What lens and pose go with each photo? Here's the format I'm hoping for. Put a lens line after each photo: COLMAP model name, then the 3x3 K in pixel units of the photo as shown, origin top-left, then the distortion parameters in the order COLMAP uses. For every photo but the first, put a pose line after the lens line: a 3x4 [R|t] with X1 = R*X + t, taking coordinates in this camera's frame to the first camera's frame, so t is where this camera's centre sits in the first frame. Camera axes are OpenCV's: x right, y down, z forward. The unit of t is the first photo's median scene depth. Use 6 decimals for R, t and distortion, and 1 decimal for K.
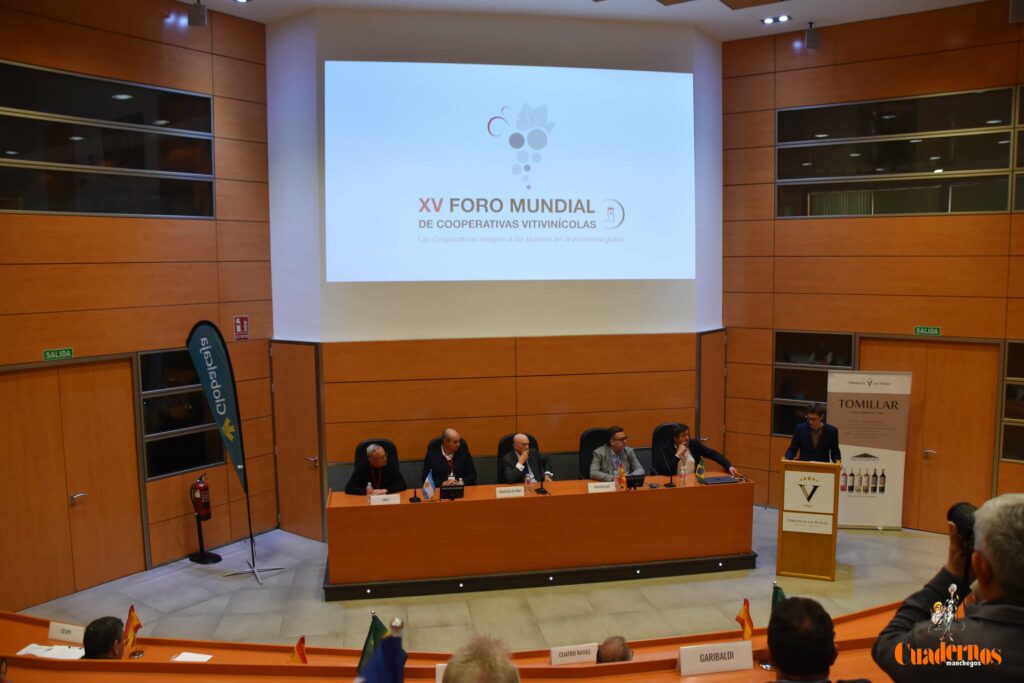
lens RADIAL K [[820.6, 0, 513.0], [0, 820.6, 344.4], [0, 0, 1]] dist [-0.153105, 0.121560]
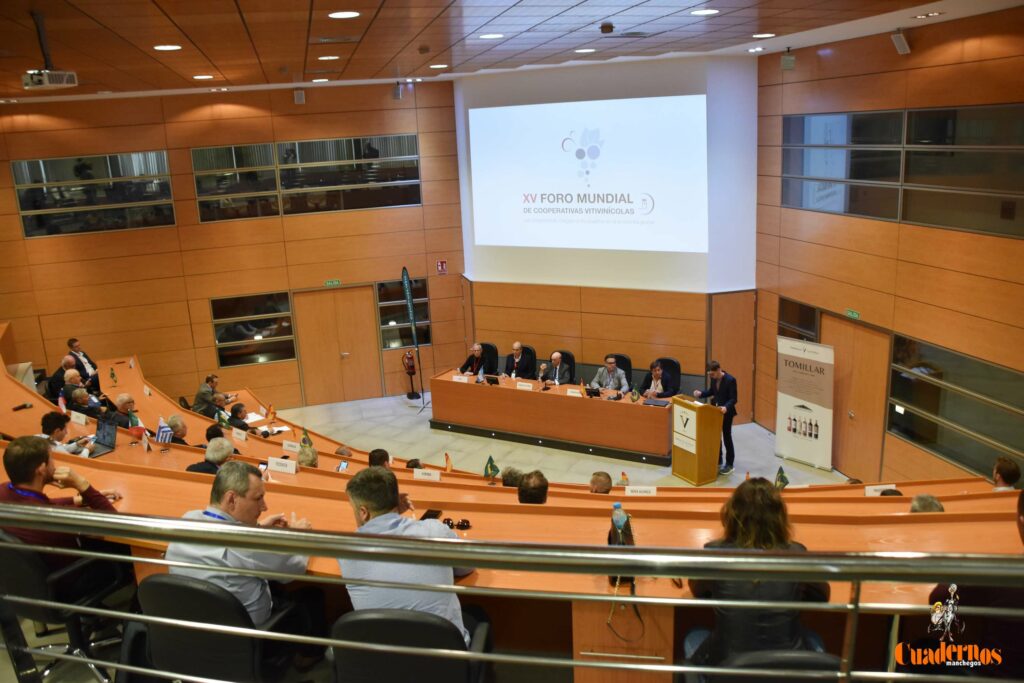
lens RADIAL K [[824.7, 0, 510.3], [0, 824.7, 346.9], [0, 0, 1]] dist [-0.155753, 0.128769]
pose [[0.768791, 0.133631, -0.625383, 0.873907], [-0.021776, 0.982827, 0.183239, -0.175691], [0.639130, -0.127254, 0.758498, -0.241174]]
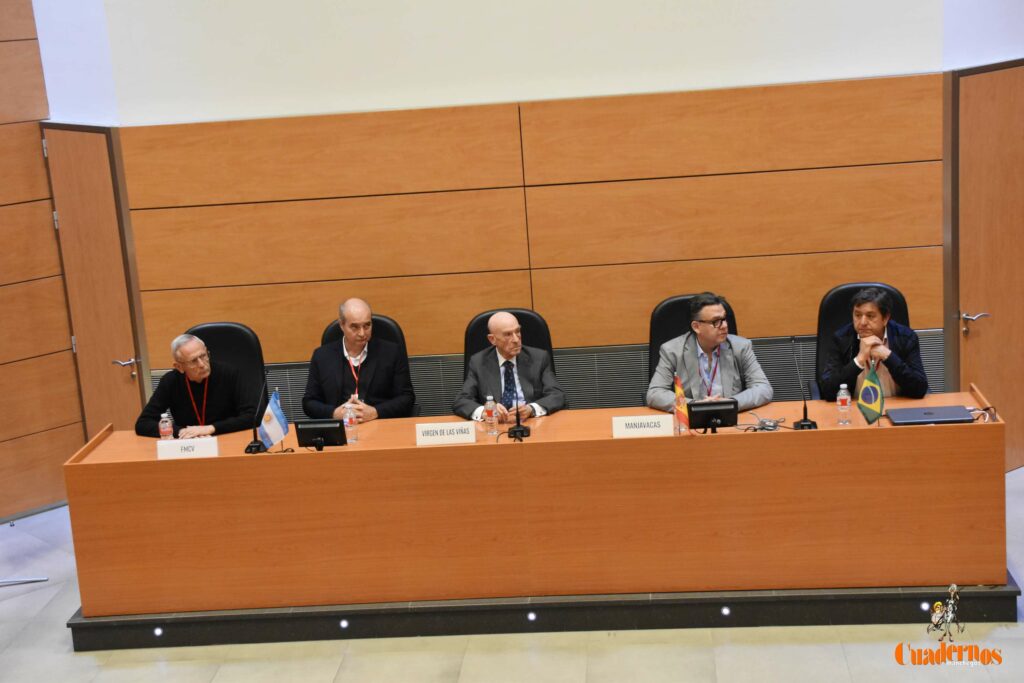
lens RADIAL K [[1648.0, 0, 512.0], [0, 1648.0, 341.5], [0, 0, 1]] dist [0.106418, 0.554621]
pose [[0.967668, -0.000941, -0.252225, 0.240196], [0.037259, 0.989556, 0.139252, -0.005155], [0.249460, -0.144148, 0.957597, 0.079410]]
